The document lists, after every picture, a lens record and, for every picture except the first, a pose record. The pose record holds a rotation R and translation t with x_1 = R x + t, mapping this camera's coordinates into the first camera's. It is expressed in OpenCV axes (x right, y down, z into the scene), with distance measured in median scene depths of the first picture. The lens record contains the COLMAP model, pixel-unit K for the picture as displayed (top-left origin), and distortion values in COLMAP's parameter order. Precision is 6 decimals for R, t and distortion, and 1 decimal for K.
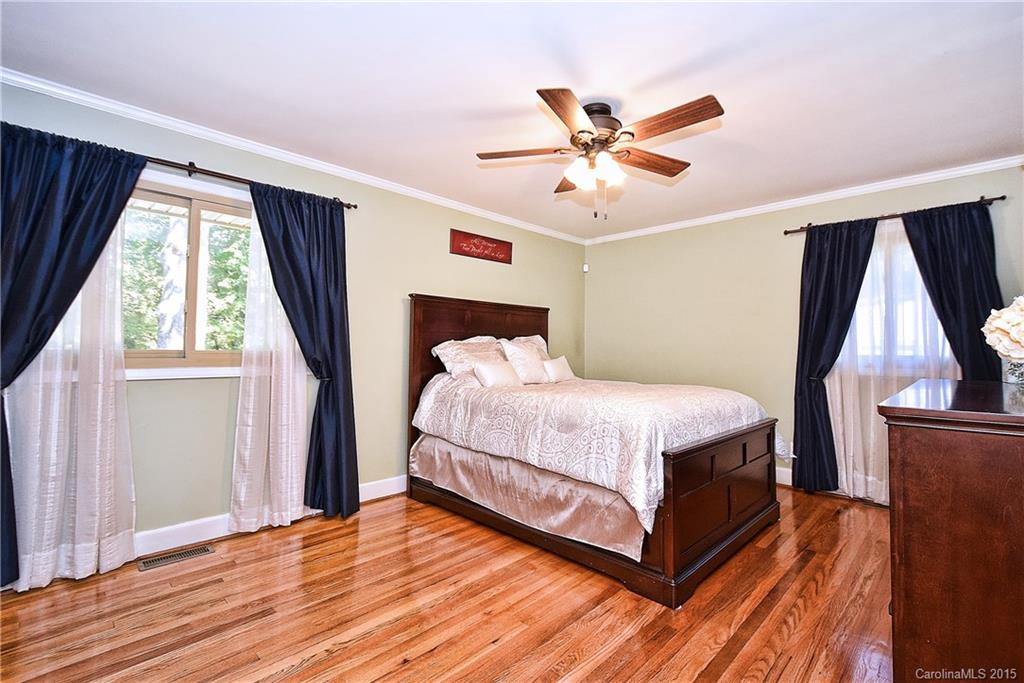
lens RADIAL K [[468.1, 0, 504.9], [0, 468.1, 333.9], [0, 0, 1]] dist [0.006456, -0.004666]
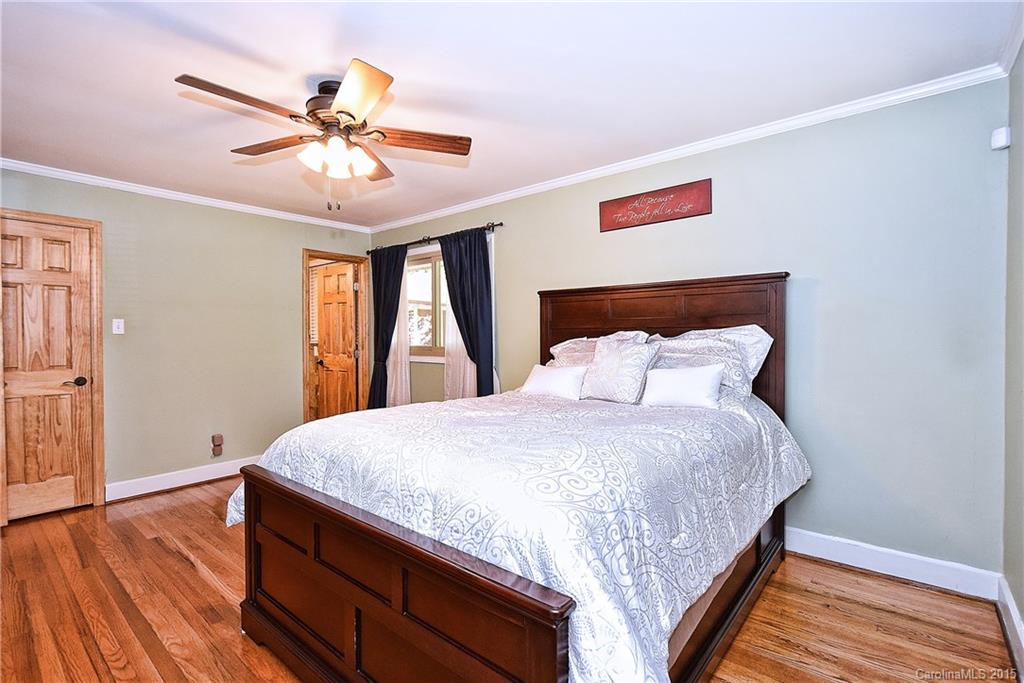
lens RADIAL K [[468.1, 0, 506.9], [0, 468.1, 340.7], [0, 0, 1]] dist [0.006456, -0.004666]
pose [[0.075080, 0.002459, -0.997174, 0.778718], [0.031762, 0.999484, 0.004856, 0.011195], [0.996672, -0.032037, 0.074964, 0.855045]]
